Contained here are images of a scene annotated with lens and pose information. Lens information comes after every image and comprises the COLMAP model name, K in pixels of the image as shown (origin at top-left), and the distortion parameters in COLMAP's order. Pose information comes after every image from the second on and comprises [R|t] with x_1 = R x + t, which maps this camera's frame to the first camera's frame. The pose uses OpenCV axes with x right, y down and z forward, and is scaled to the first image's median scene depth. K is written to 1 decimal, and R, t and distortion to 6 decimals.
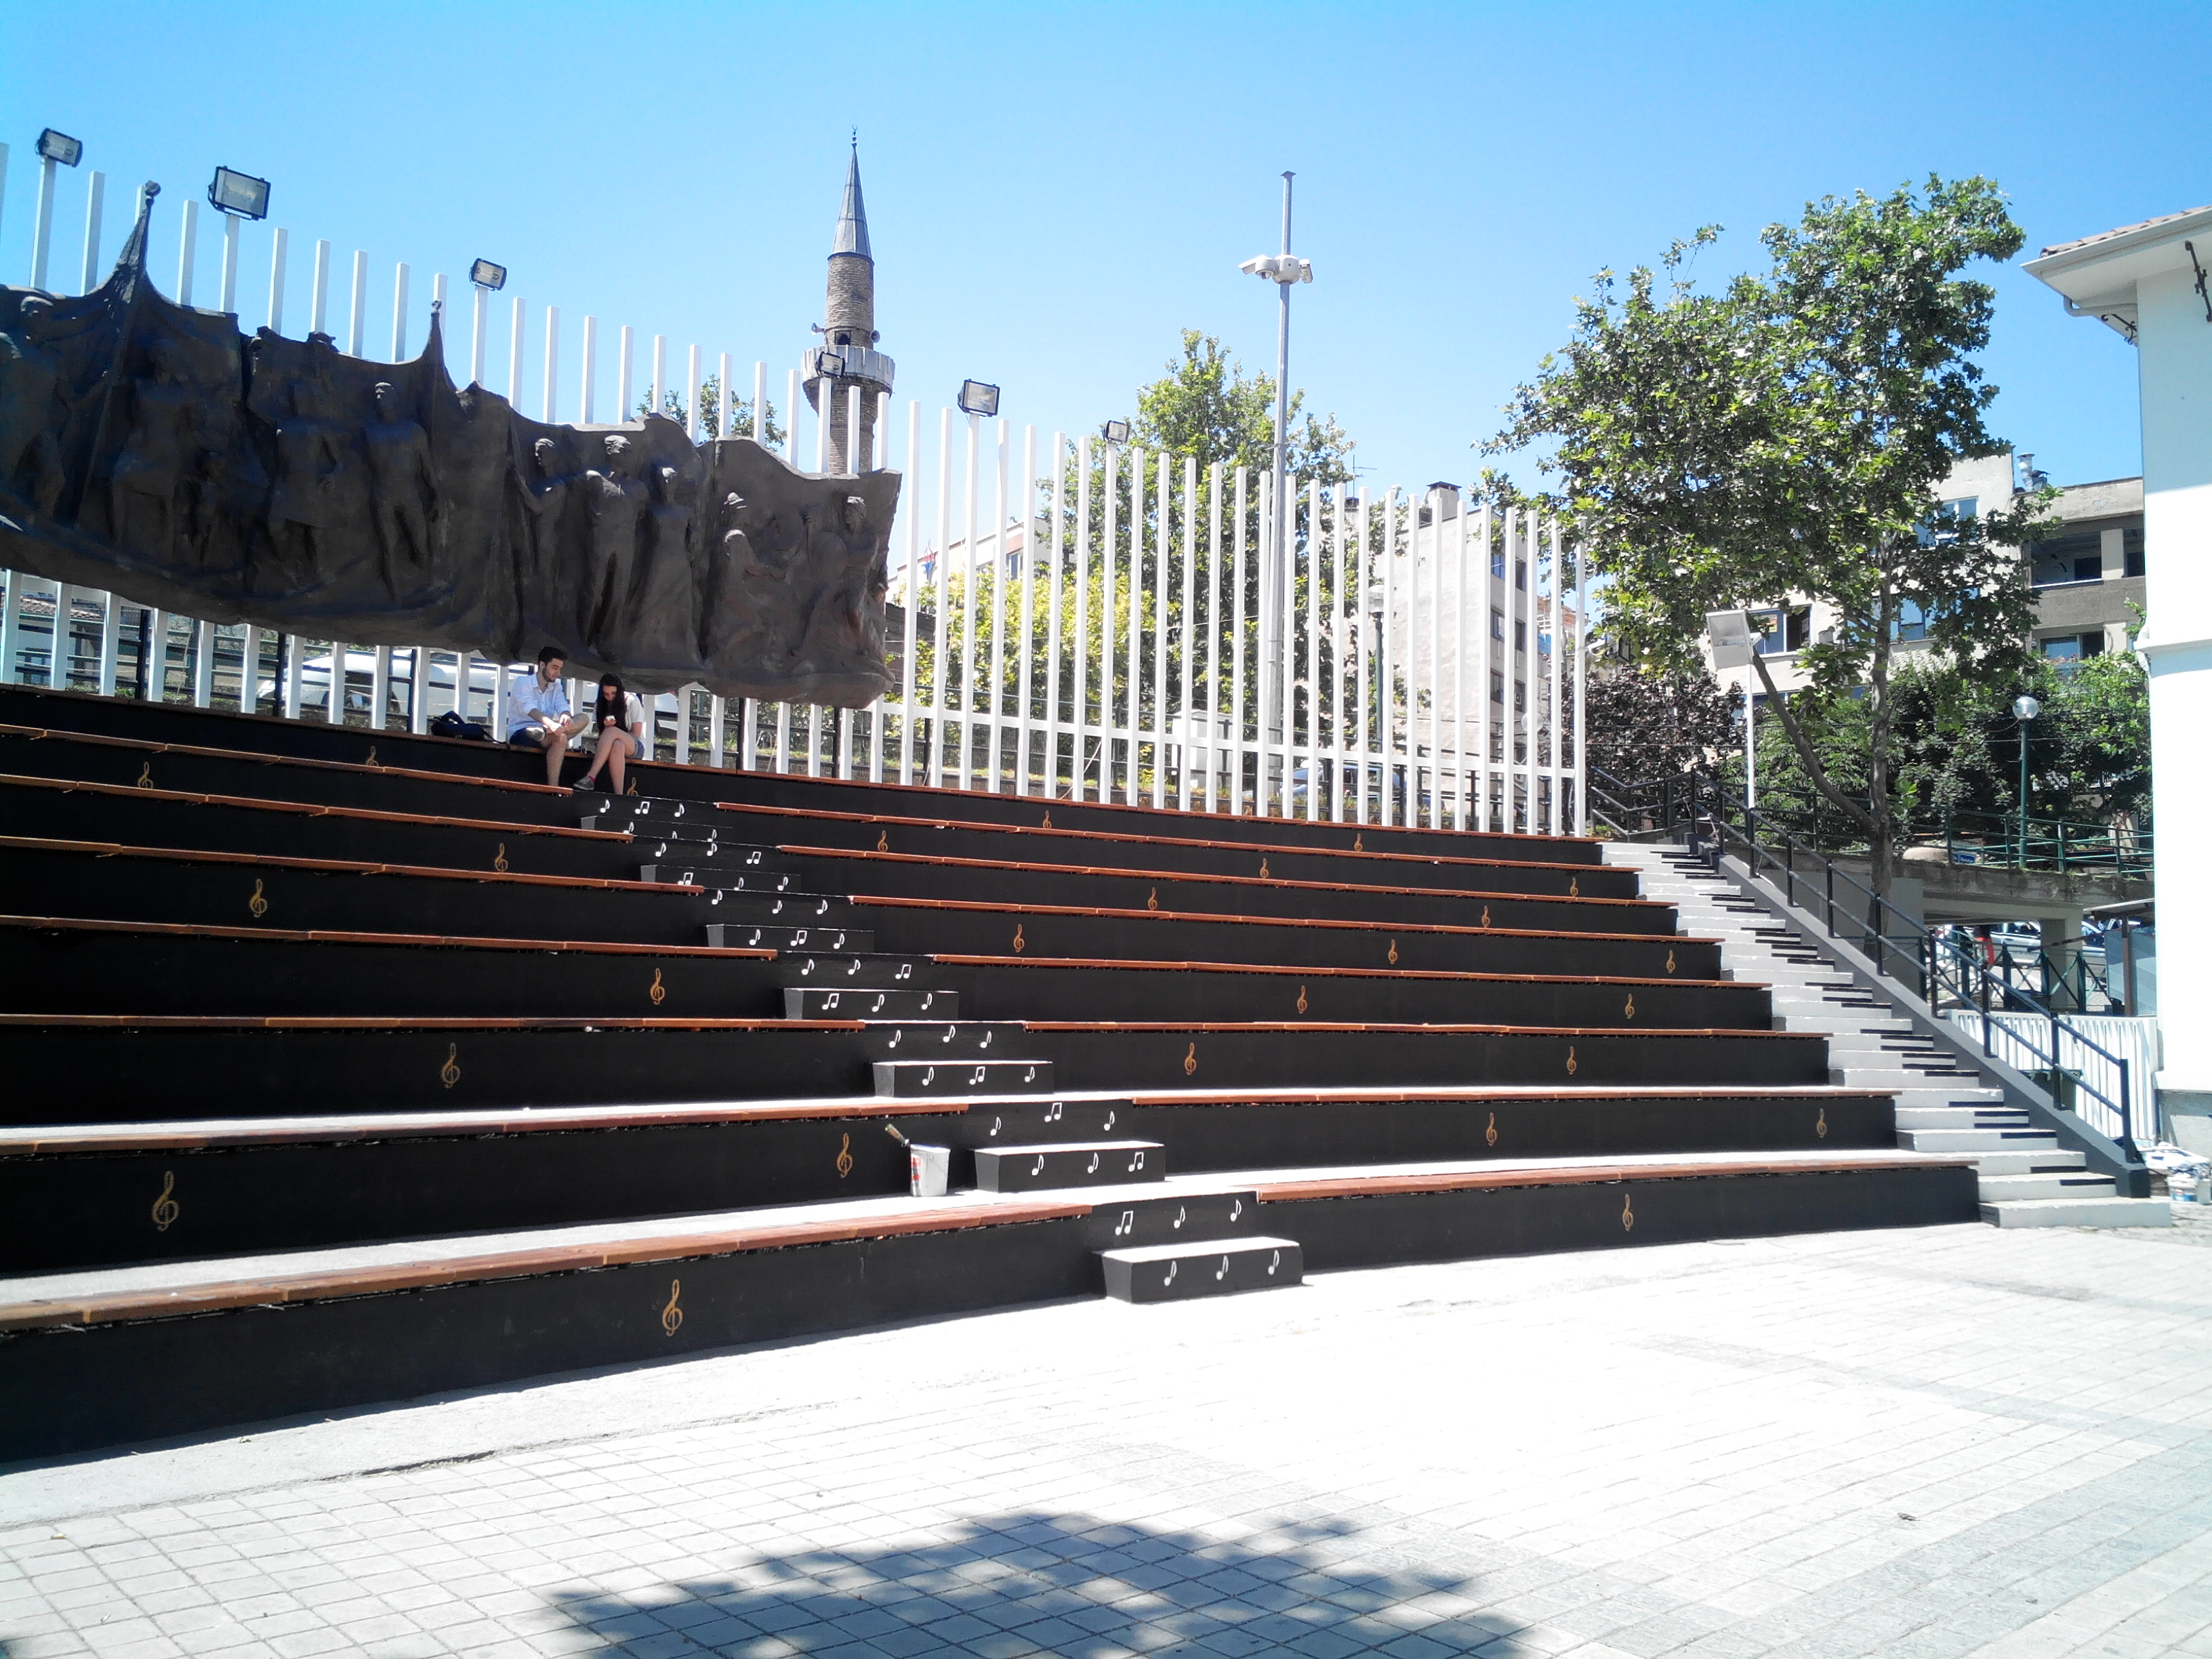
lens RADIAL K [[1797.1, 0, 1106.0], [0, 1797.1, 829.5], [0, 0, 1]] dist [0.072472, -0.161106]
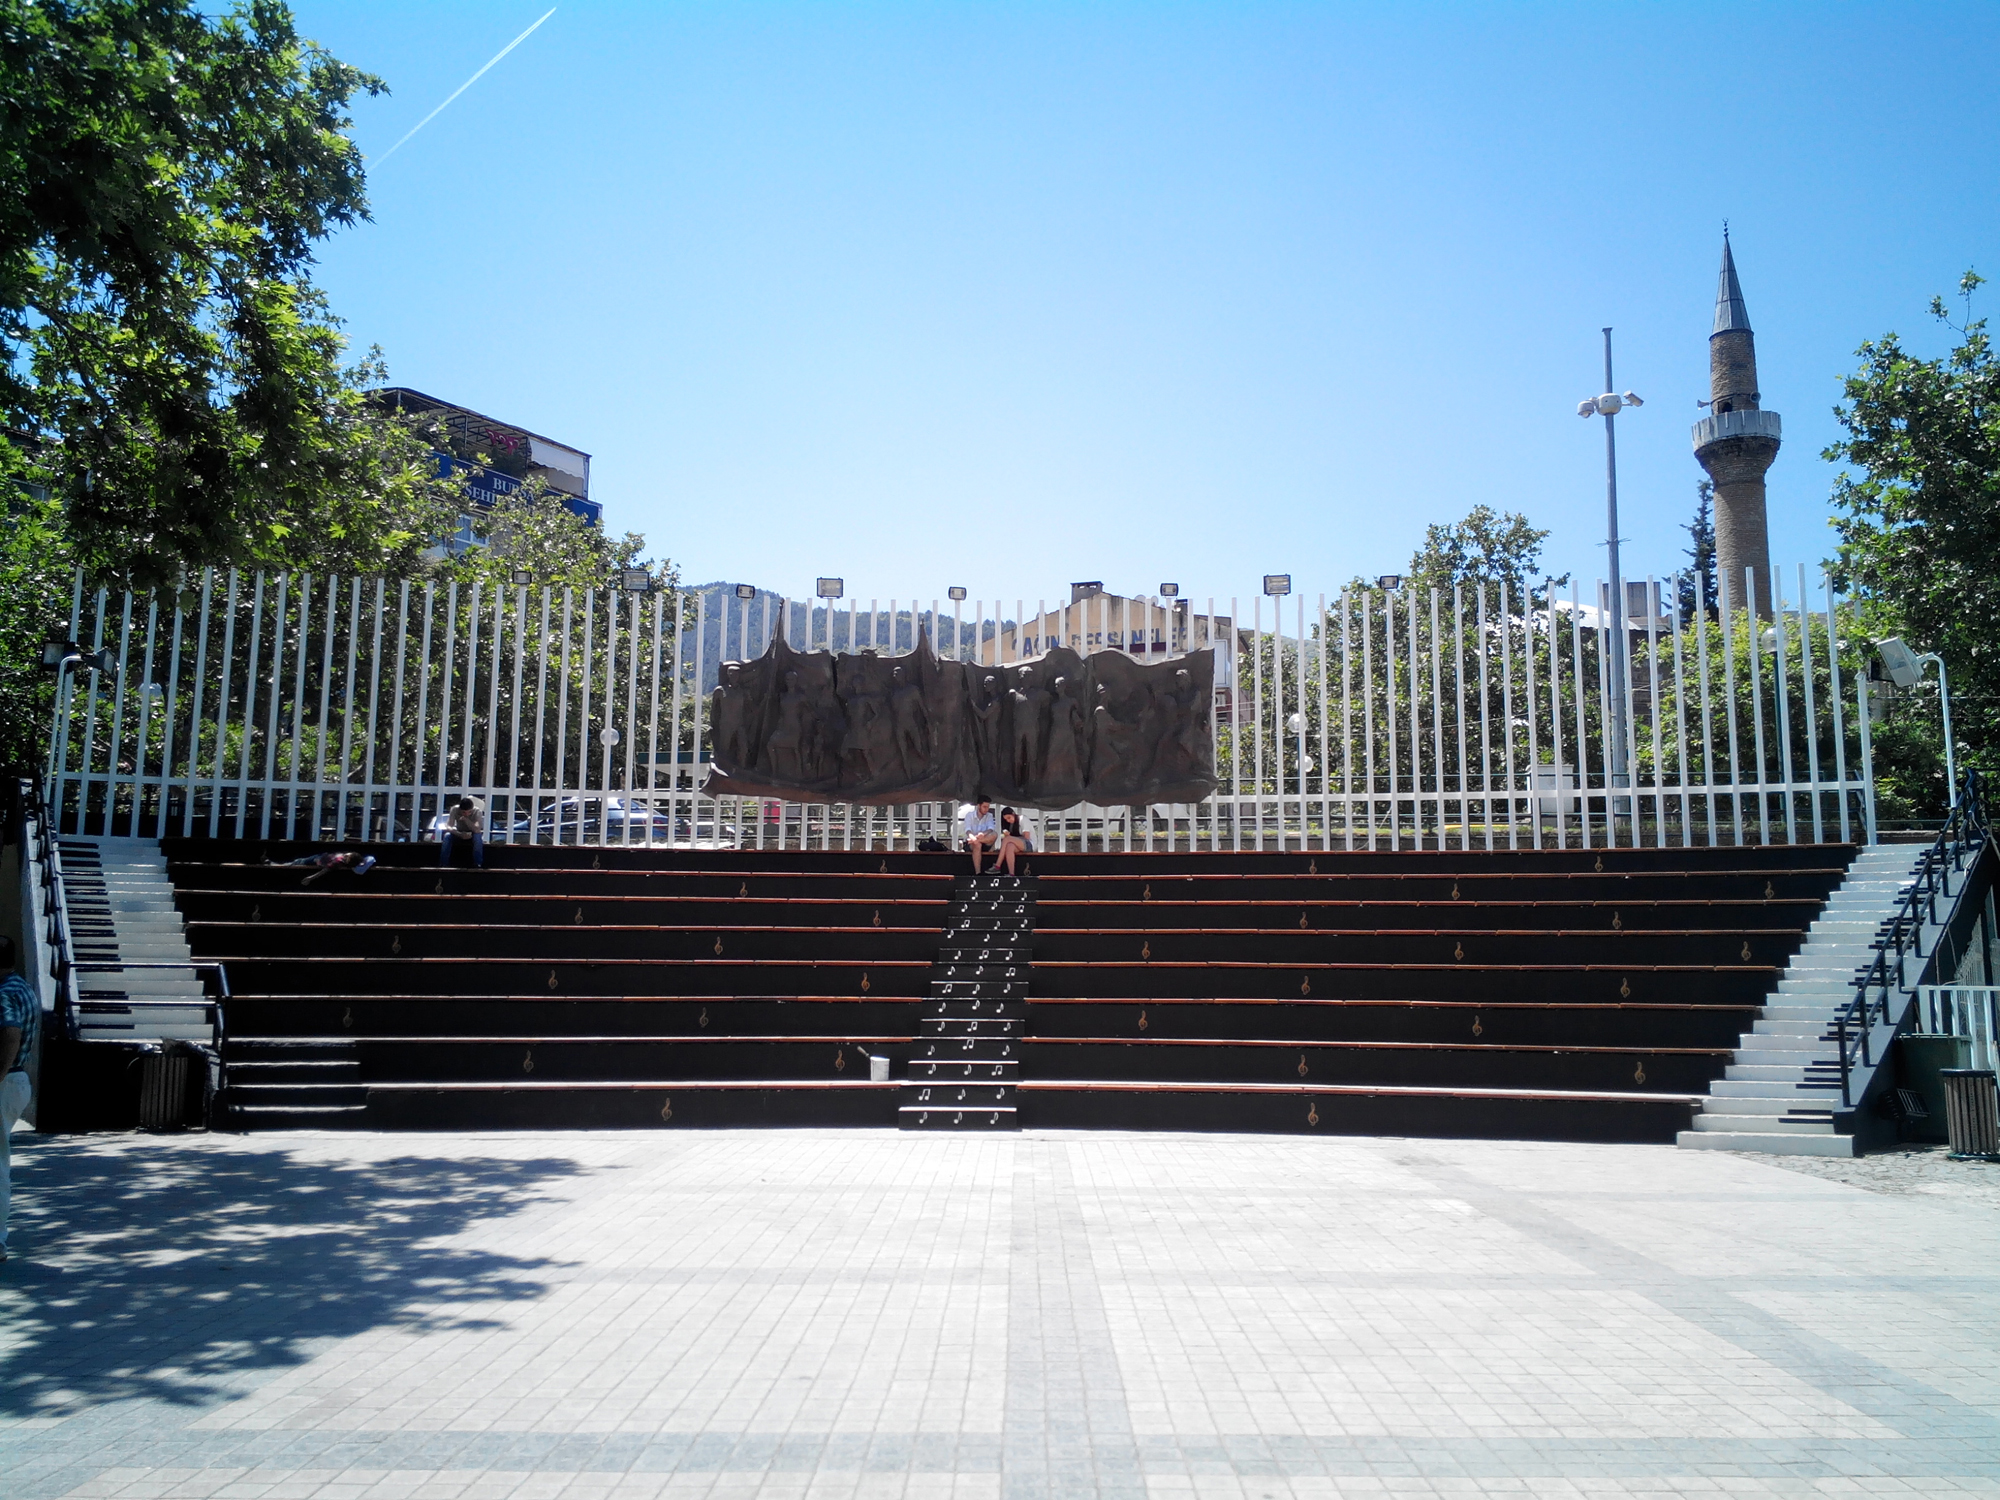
lens RADIAL K [[1628.1, 0, 1000.0], [0, 1628.1, 750.0], [0, 0, 1]] dist [0.004038, 0.000330]
pose [[0.719927, -0.114599, -0.684523, 0.793722], [0.070531, 0.993248, -0.092105, 0.006173], [0.690457, 0.018029, 0.723149, -0.158355]]
